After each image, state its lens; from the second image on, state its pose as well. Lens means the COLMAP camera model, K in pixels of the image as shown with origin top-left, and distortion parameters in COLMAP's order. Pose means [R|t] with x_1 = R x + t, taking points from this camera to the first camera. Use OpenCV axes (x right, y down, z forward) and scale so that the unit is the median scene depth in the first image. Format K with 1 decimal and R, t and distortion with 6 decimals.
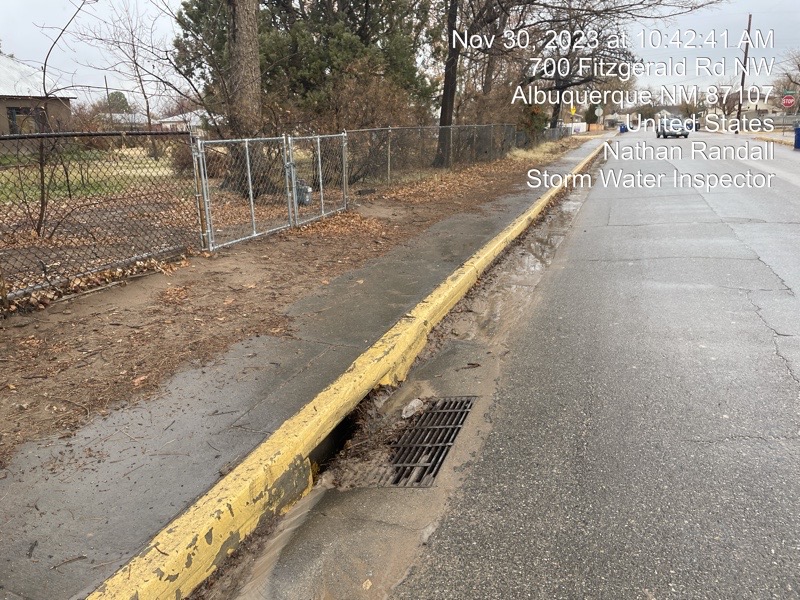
lens RADIAL K [[602.9, 0, 400.0], [0, 602.9, 300.0], [0, 0, 1]] dist [0.007630, 0.002612]
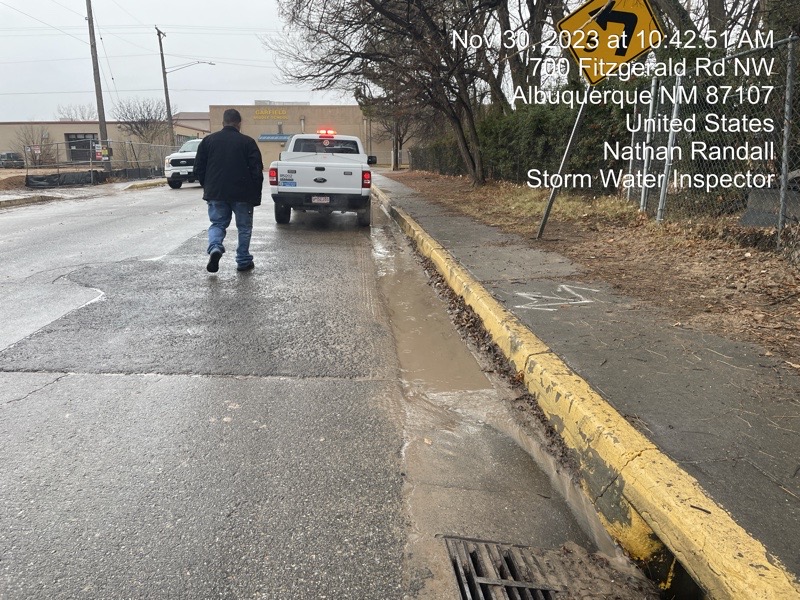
lens RADIAL K [[602.9, 0, 400.0], [0, 602.9, 300.0], [0, 0, 1]] dist [0.007630, 0.002612]
pose [[-0.906262, 0.125358, -0.403701, 0.366716], [-0.087341, 0.878880, 0.468979, -0.264845], [0.413595, 0.460278, -0.785547, 1.499488]]
